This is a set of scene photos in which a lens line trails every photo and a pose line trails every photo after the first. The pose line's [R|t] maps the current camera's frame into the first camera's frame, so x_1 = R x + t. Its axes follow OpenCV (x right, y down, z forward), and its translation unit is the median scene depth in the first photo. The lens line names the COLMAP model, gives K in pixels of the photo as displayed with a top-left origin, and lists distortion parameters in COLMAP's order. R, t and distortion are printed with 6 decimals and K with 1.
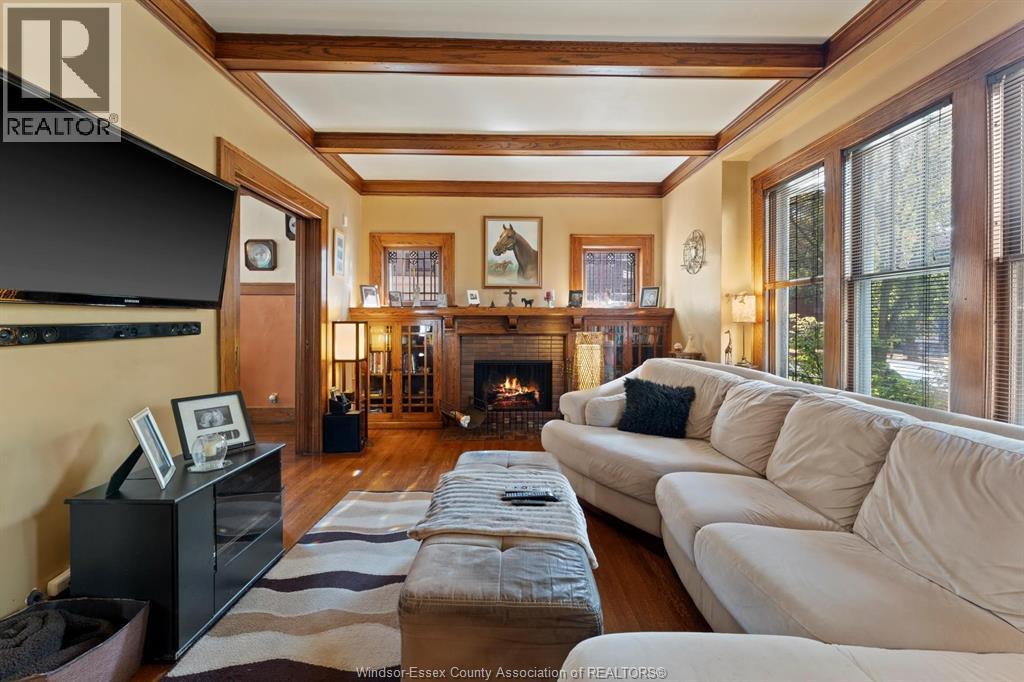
lens RADIAL K [[409.8, 0, 545.1], [0, 409.8, 325.4], [0, 0, 1]] dist [-0.000893, -0.000438]
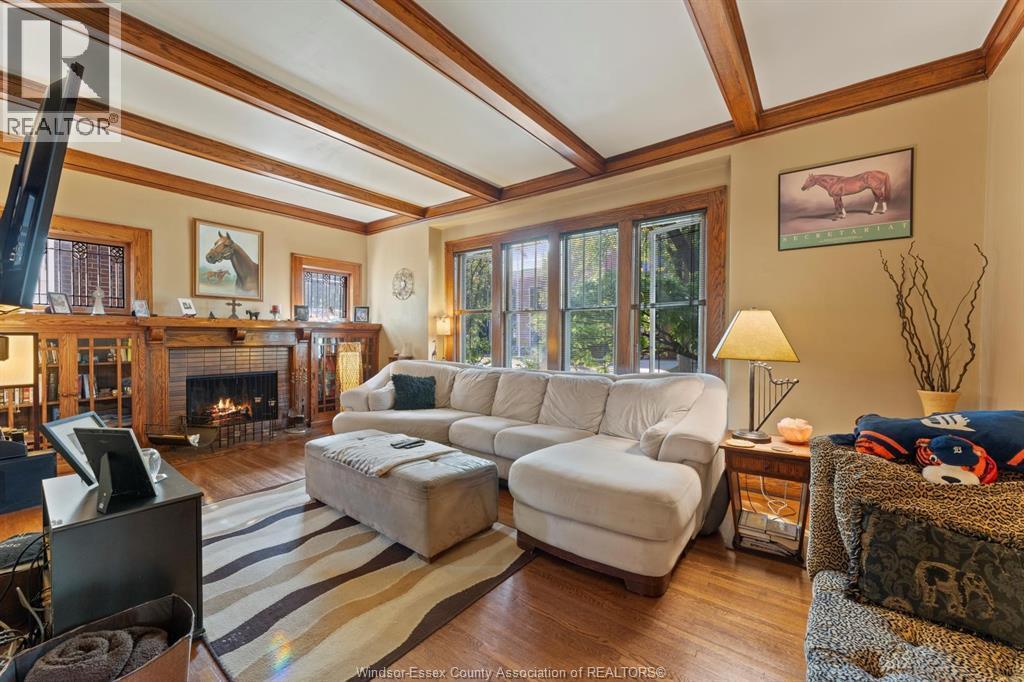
lens RADIAL K [[409.8, 0, 507.7], [0, 409.8, 341.6], [0, 0, 1]] dist [-0.000893, -0.000438]
pose [[0.624483, -0.009734, 0.780978, -0.446054], [0.004731, 0.999951, 0.008680, 0.004533], [-0.781024, -0.001726, 0.624499, -0.123453]]
